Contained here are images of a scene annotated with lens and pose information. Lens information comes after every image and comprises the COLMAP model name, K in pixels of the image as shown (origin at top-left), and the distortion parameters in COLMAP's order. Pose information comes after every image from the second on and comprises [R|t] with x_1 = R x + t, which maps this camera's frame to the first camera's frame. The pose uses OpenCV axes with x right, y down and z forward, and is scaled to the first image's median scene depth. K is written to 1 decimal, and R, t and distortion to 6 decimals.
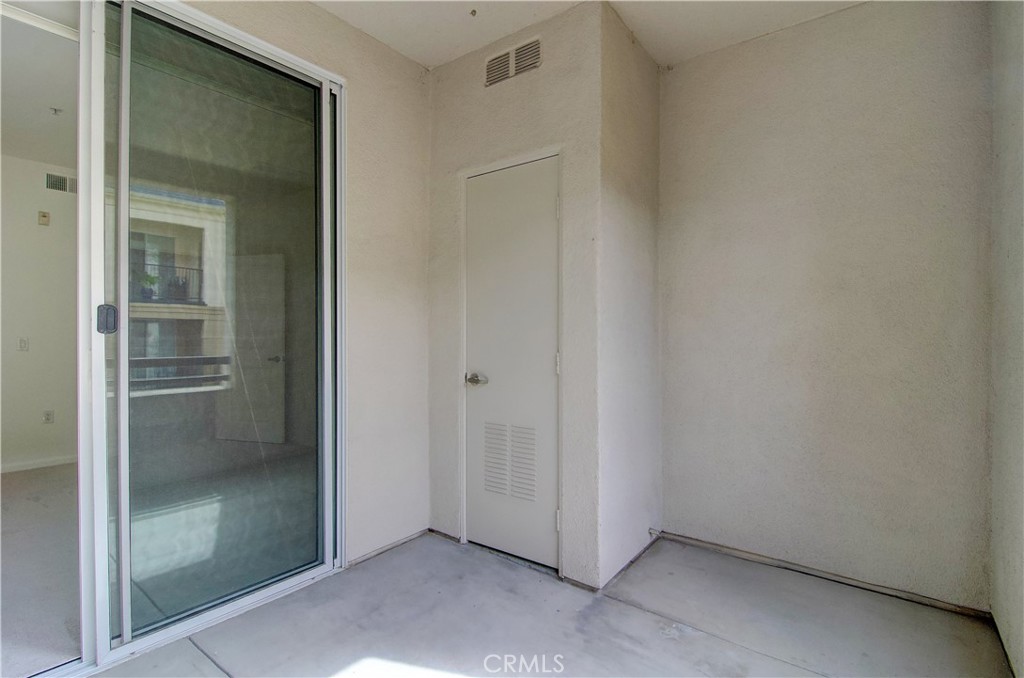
lens RADIAL K [[496.3, 0, 512.7], [0, 496.3, 332.7], [0, 0, 1]] dist [0.000943, -0.003409]
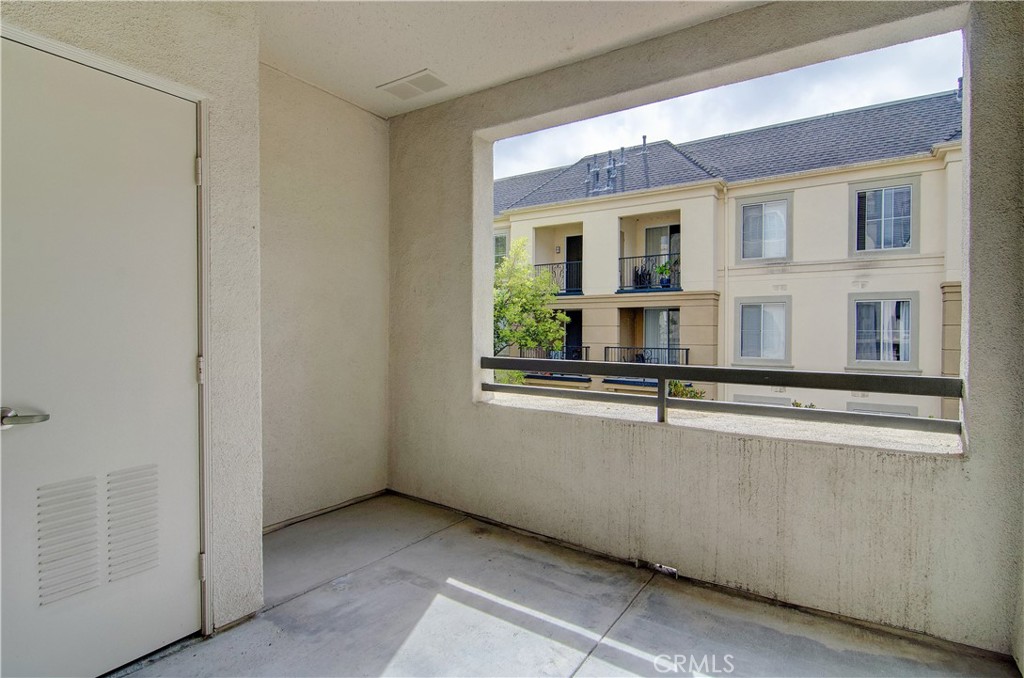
lens RADIAL K [[496.3, 0, 517.9], [0, 496.3, 333.8], [0, 0, 1]] dist [0.000943, -0.003409]
pose [[-0.044426, -0.012441, 0.998935, -0.722482], [-0.003867, 0.999917, 0.012281, -0.007283], [-0.999005, -0.003318, -0.044470, 0.536477]]
